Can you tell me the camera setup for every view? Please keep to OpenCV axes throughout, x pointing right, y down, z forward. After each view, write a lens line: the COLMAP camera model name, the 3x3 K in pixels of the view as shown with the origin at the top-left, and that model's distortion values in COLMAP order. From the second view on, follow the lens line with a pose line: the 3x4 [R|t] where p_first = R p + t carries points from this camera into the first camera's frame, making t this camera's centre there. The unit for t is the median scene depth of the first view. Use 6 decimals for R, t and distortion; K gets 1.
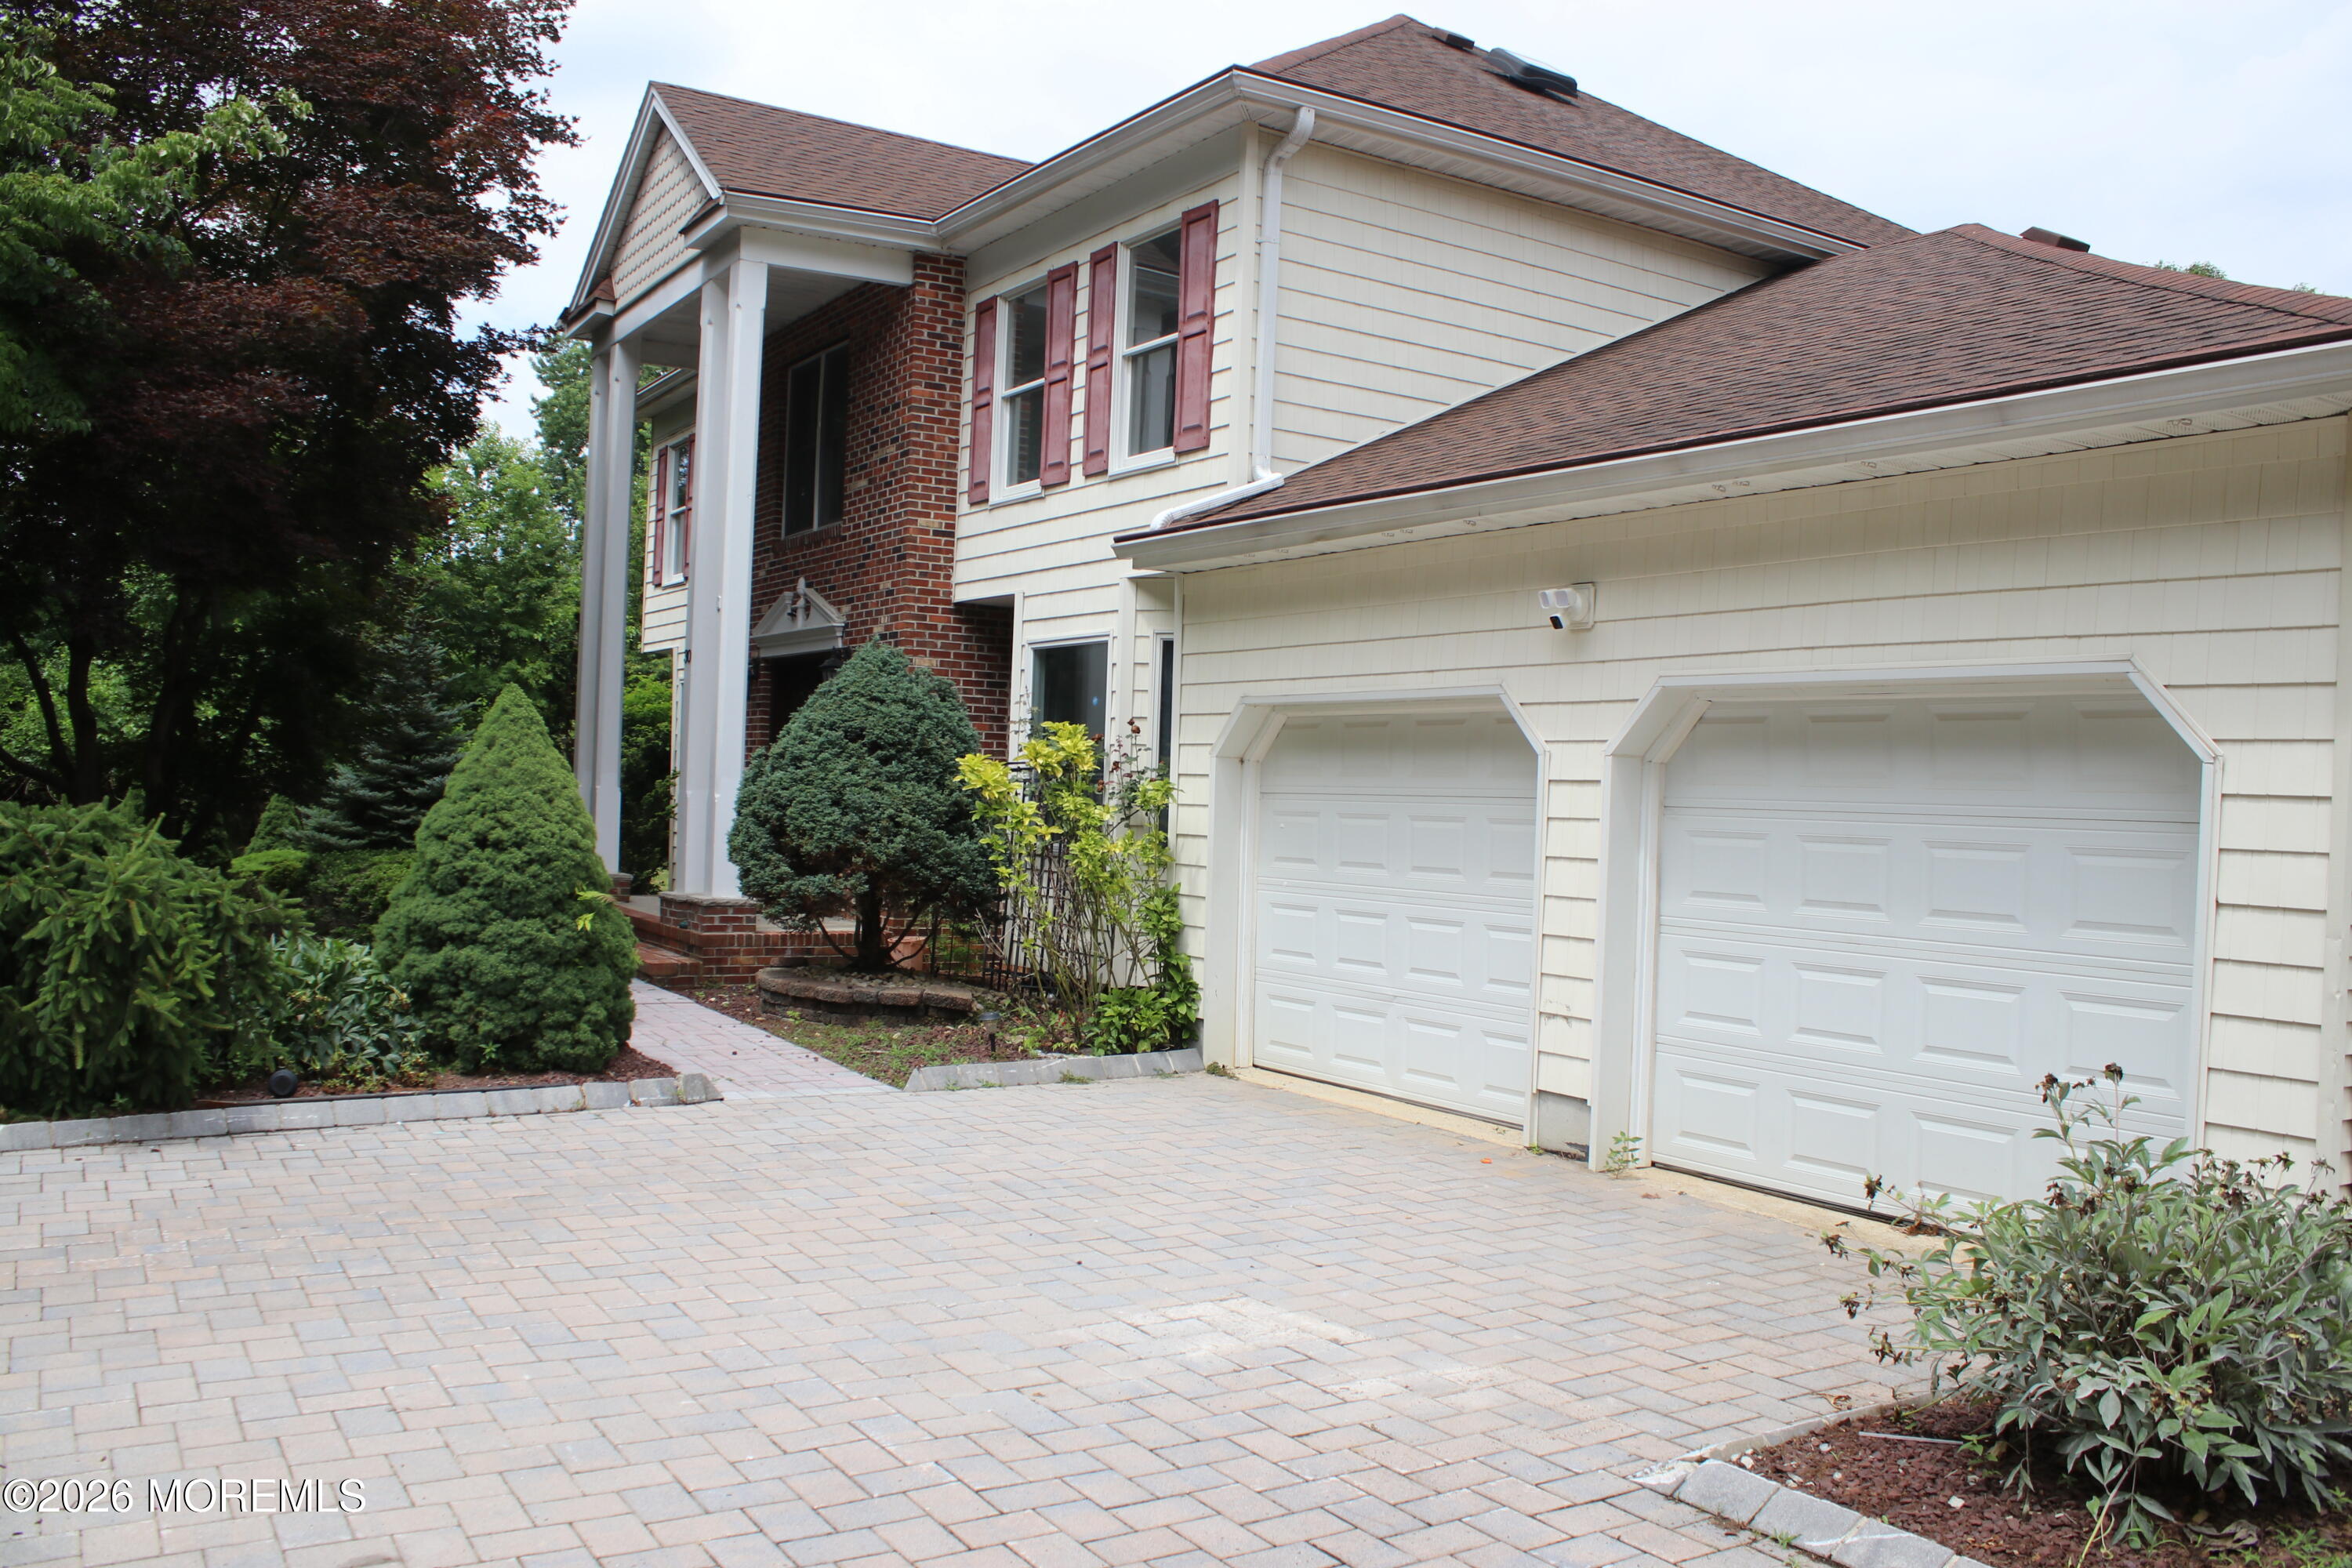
lens RADIAL K [[1933.2, 0, 1176.0], [0, 1933.2, 784.0], [0, 0, 1]] dist [-0.184053, 0.170146]
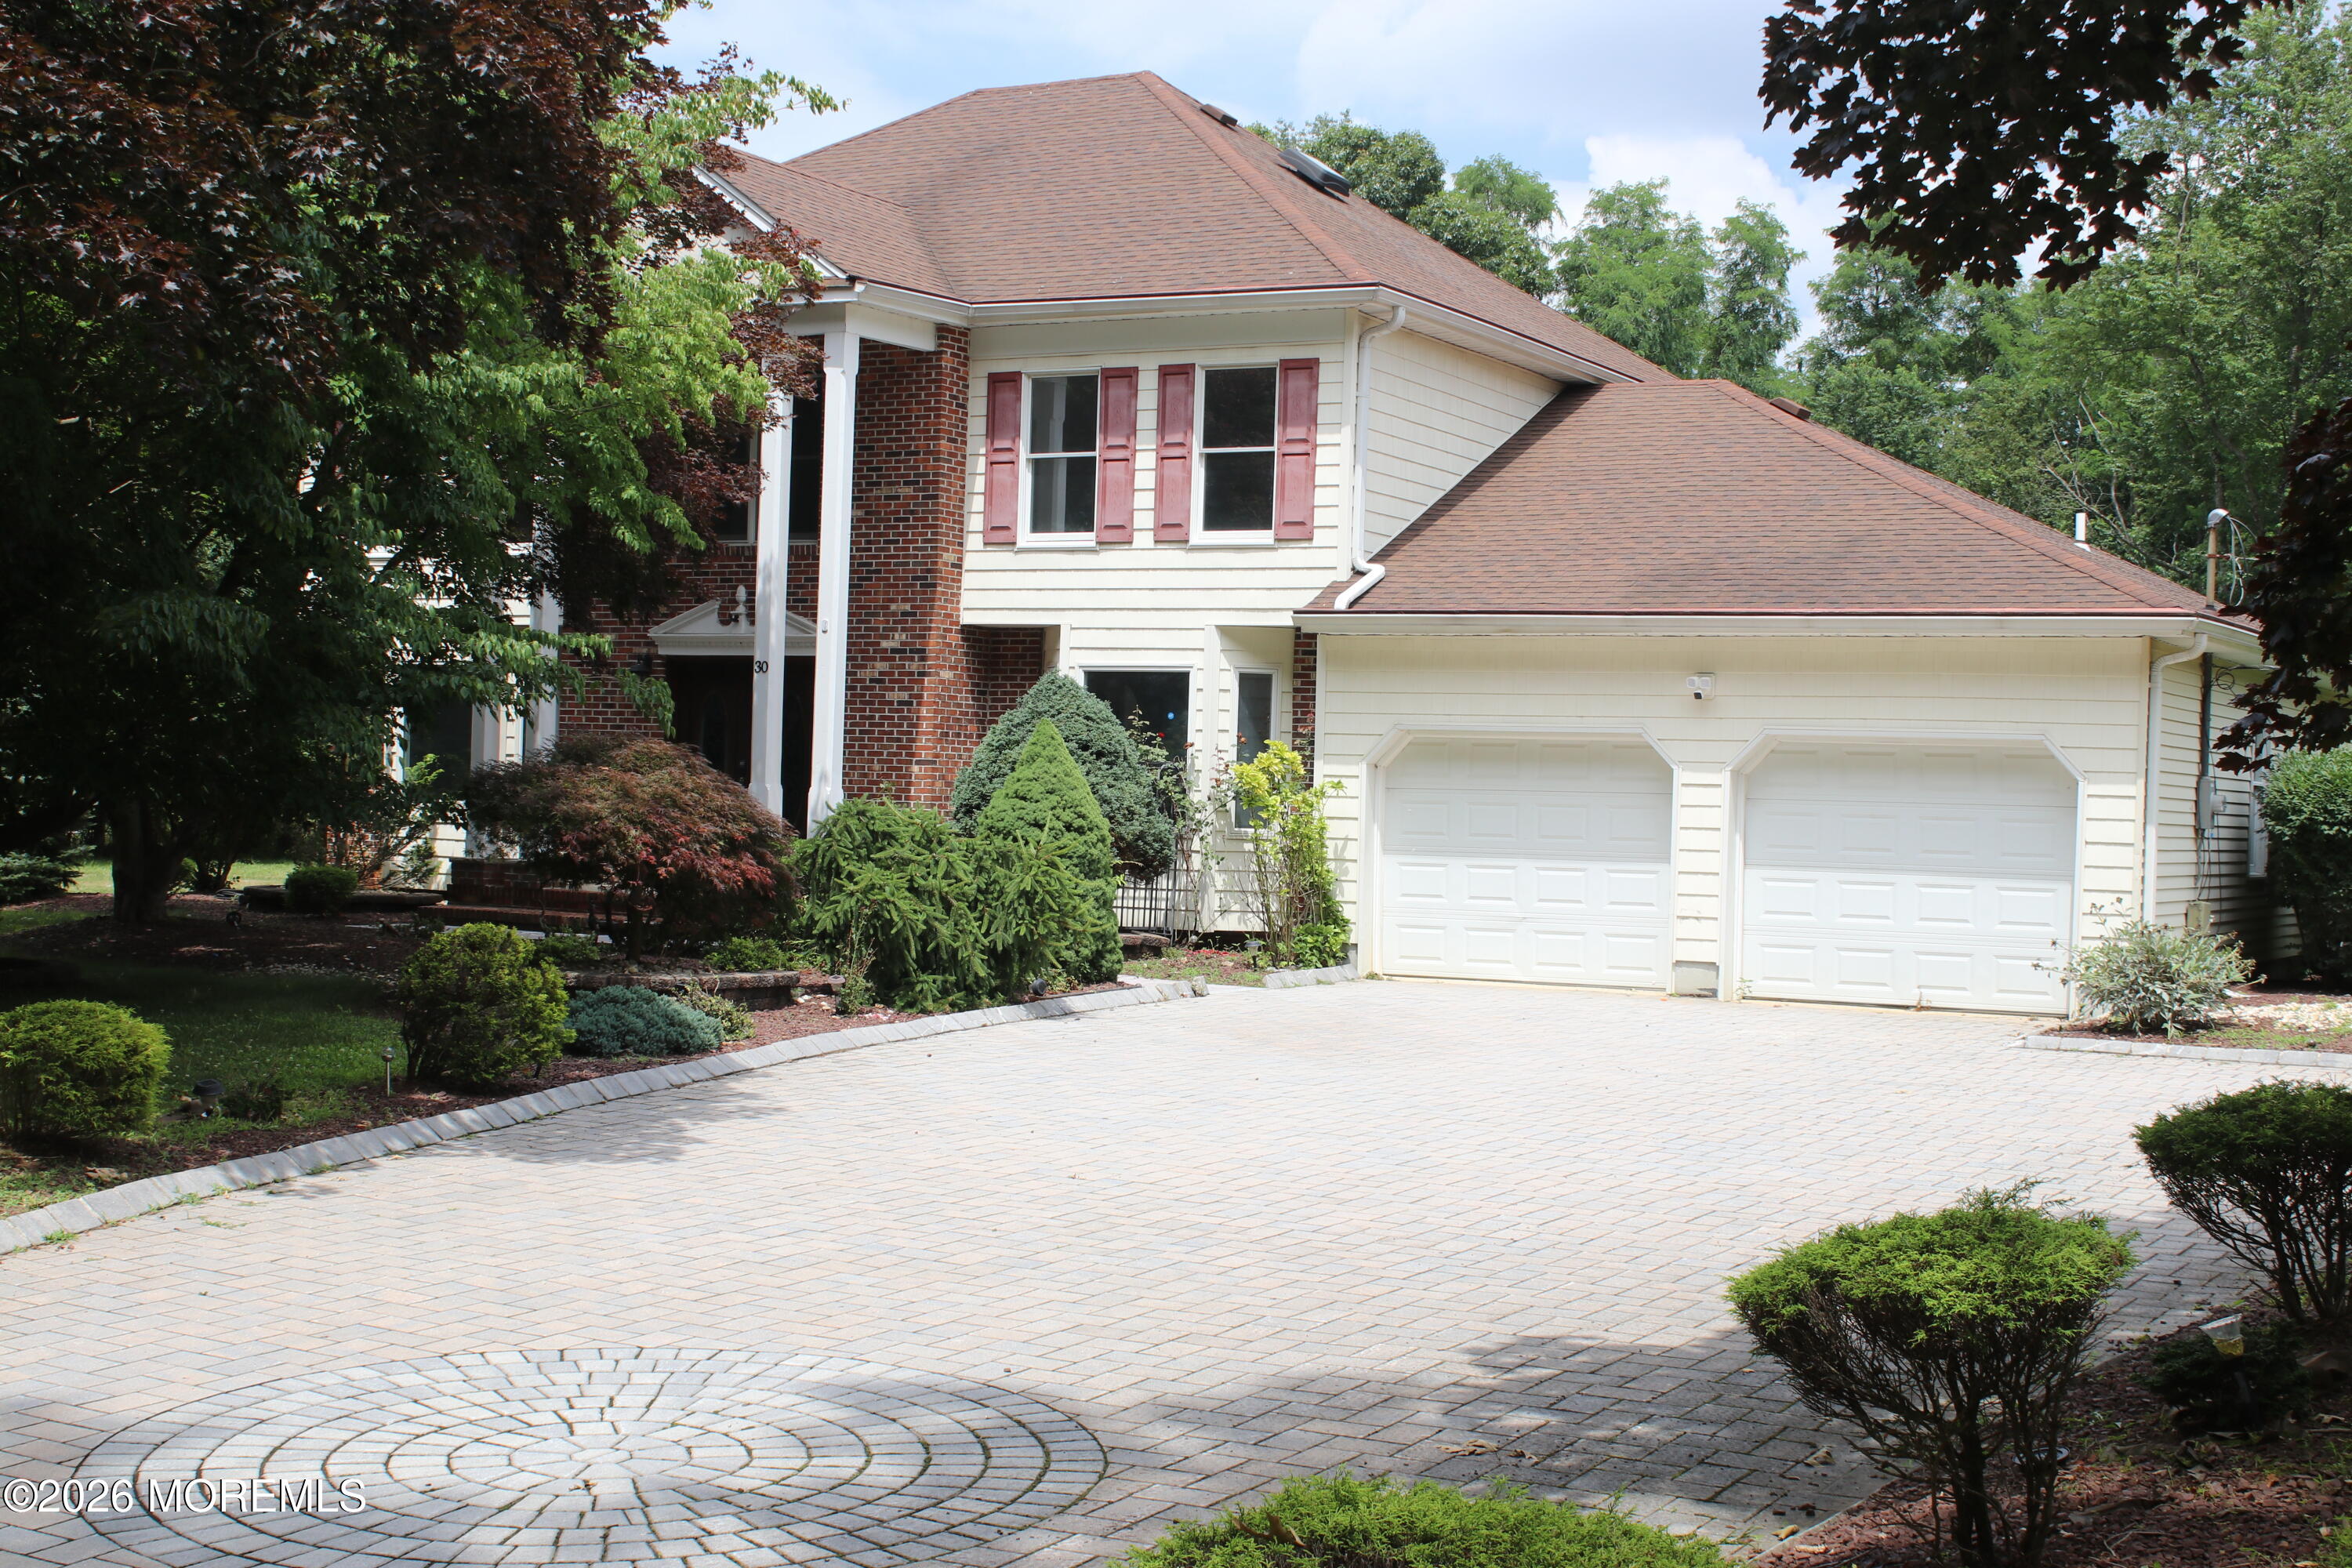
lens RADIAL K [[3075.2, 0, 1176.0], [0, 3075.2, 784.0], [0, 0, 1]] dist [-0.026103, -0.026621]
pose [[0.869535, -0.005824, 0.493837, -1.171637], [-0.002958, 0.999851, 0.016999, -0.035500], [-0.493862, -0.016242, 0.869389, -0.893863]]
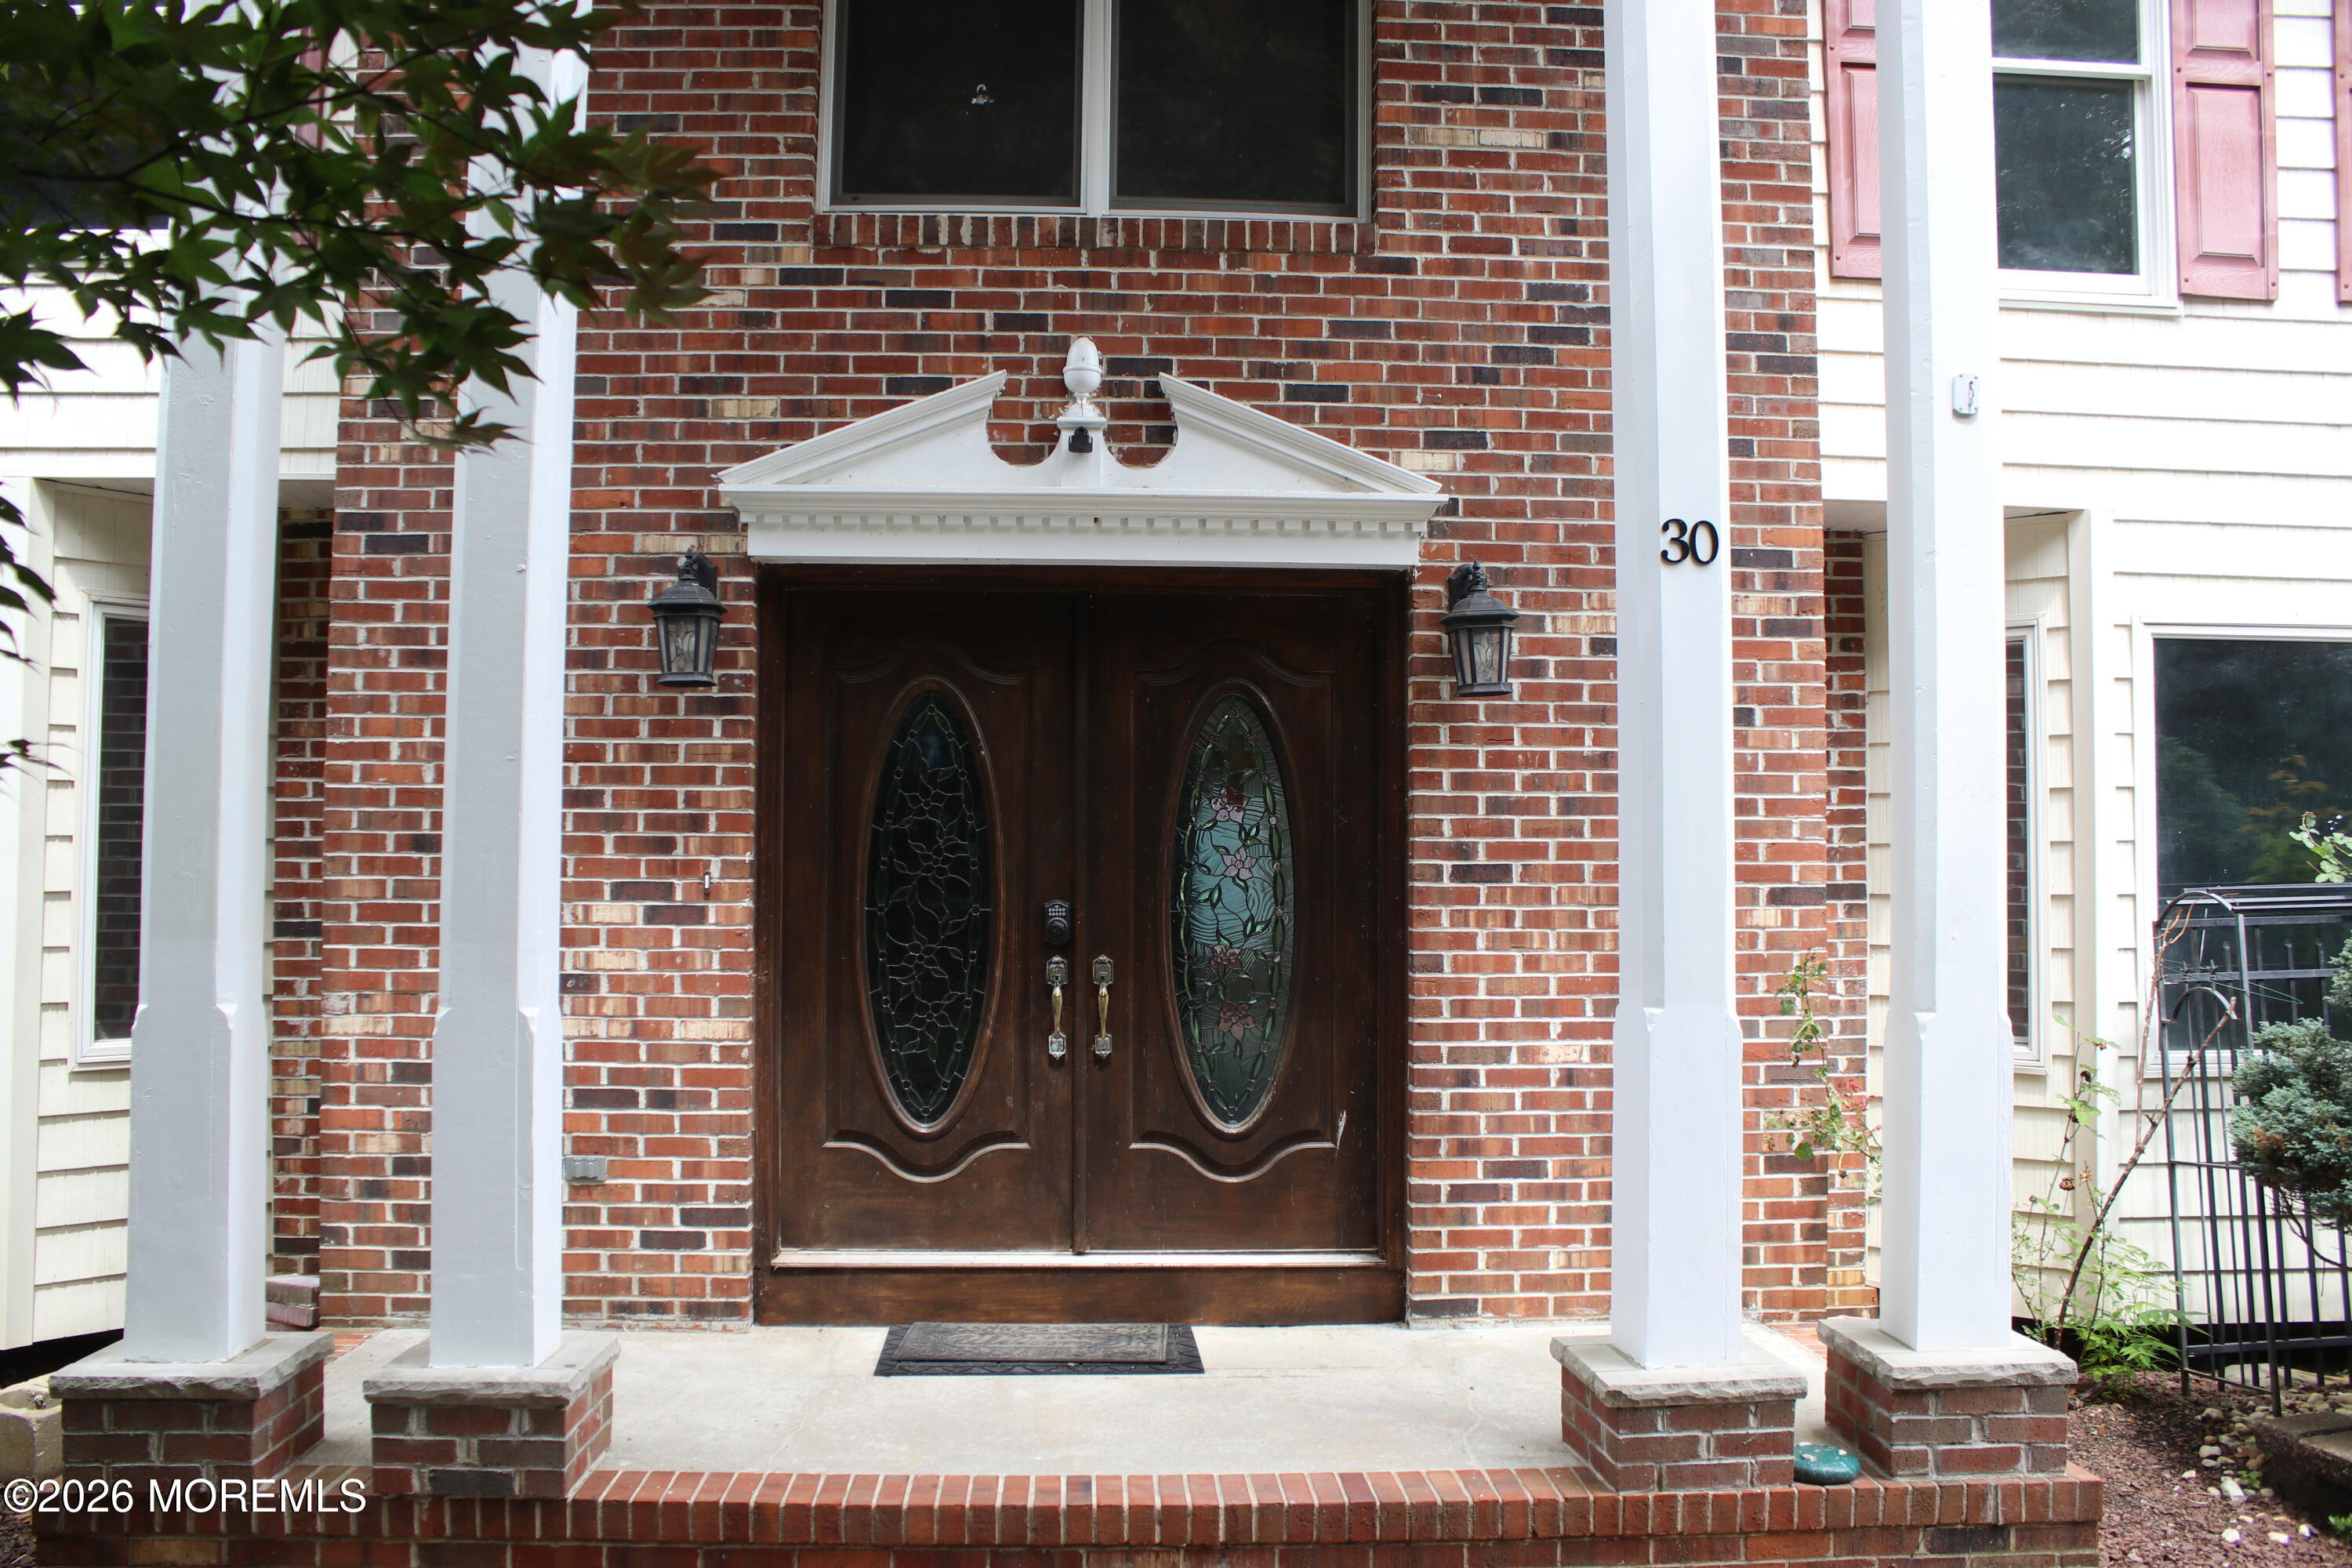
lens RADIAL K [[1933.2, 0, 1176.0], [0, 1933.2, 784.0], [0, 0, 1]] dist [-0.184053, 0.170146]
pose [[0.460138, 0.009967, 0.887791, -0.669874], [0.007372, 0.999860, -0.015046, -0.034513], [-0.887817, 0.013468, 0.460000, 1.164215]]
